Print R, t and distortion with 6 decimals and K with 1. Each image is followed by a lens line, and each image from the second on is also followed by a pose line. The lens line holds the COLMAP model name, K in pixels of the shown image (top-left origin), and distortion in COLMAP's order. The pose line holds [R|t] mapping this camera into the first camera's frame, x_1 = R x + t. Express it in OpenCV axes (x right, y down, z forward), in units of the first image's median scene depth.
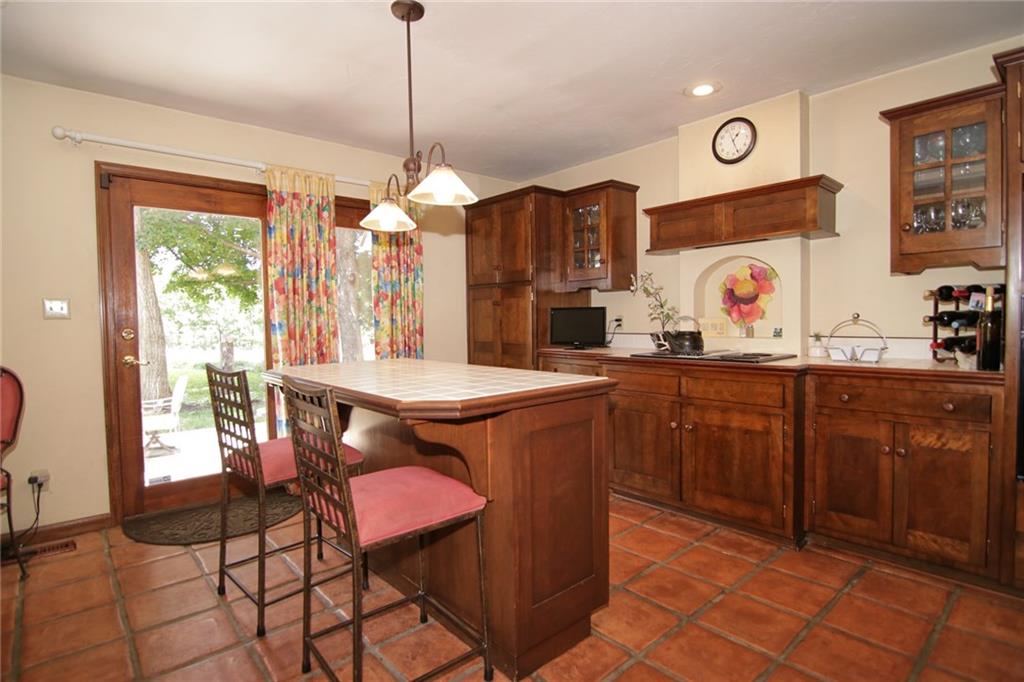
lens RADIAL K [[519.3, 0, 504.3], [0, 519.3, 337.3], [0, 0, 1]] dist [-0.001807, -0.013878]
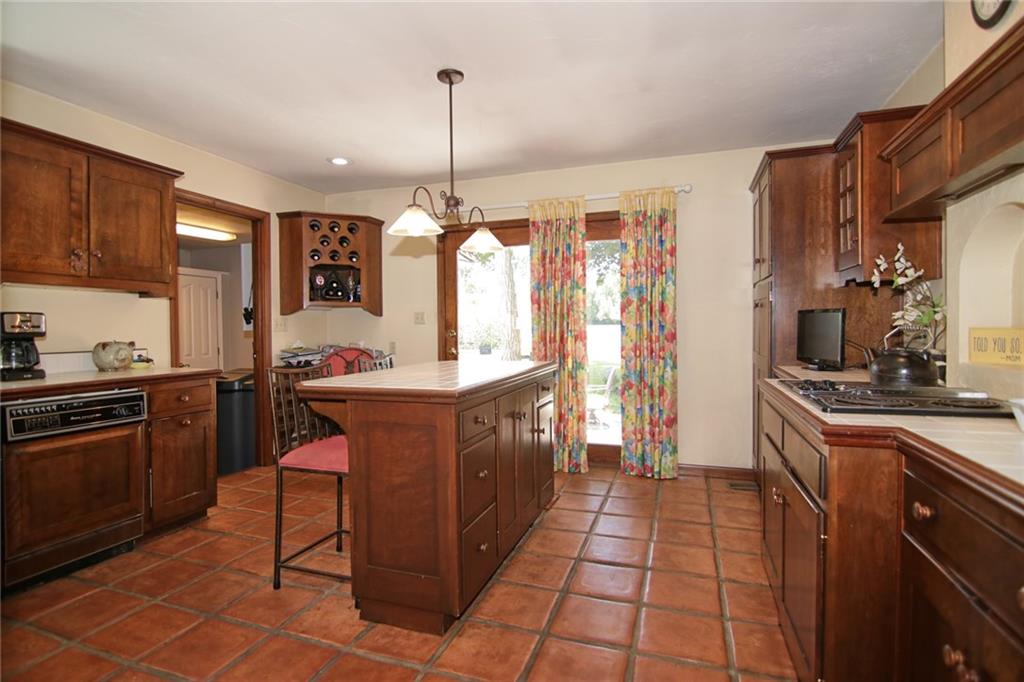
lens RADIAL K [[519.3, 0, 504.3], [0, 519.3, 337.3], [0, 0, 1]] dist [-0.001807, -0.013878]
pose [[0.488567, 0.025302, -0.872159, 0.606513], [-0.030435, 0.999465, 0.011946, -0.016502], [0.871995, 0.020708, 0.489076, 0.326997]]
